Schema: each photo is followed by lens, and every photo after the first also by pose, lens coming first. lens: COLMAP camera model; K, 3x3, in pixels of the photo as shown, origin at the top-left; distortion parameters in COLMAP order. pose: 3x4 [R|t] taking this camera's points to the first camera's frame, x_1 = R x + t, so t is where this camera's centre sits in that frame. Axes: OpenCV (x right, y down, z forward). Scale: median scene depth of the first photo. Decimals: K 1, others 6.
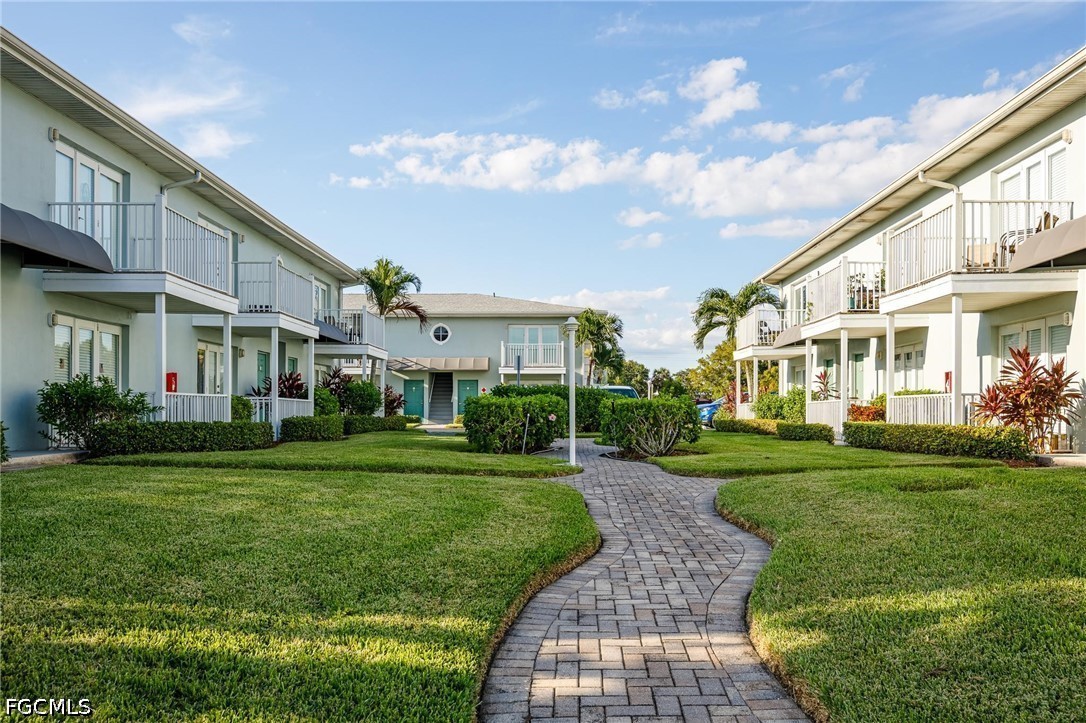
lens RADIAL K [[932.4, 0, 544.0], [0, 932.4, 363.8], [0, 0, 1]] dist [-0.001207, -0.000931]
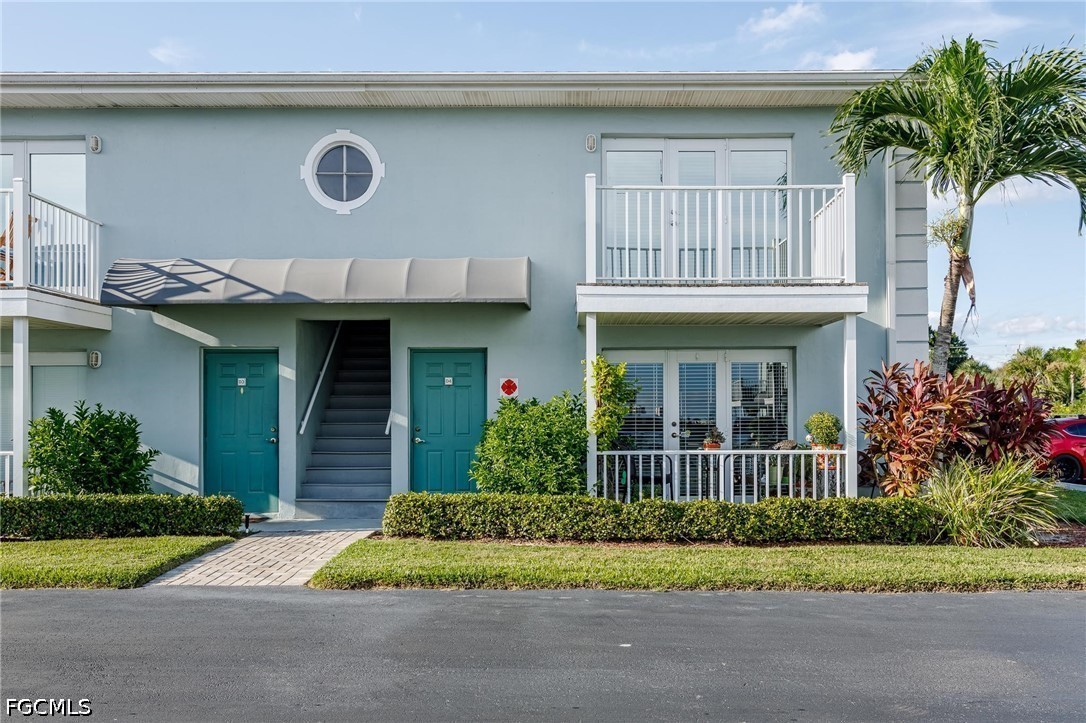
lens RADIAL K [[846.2, 0, 542.0], [0, 846.2, 361.5], [0, 0, 1]] dist [-0.000344, 0.000034]
pose [[0.999949, -0.007279, 0.006975, -0.057513], [0.007284, 0.999973, -0.000684, 0.021533], [-0.006970, 0.000735, 0.999975, 0.766169]]
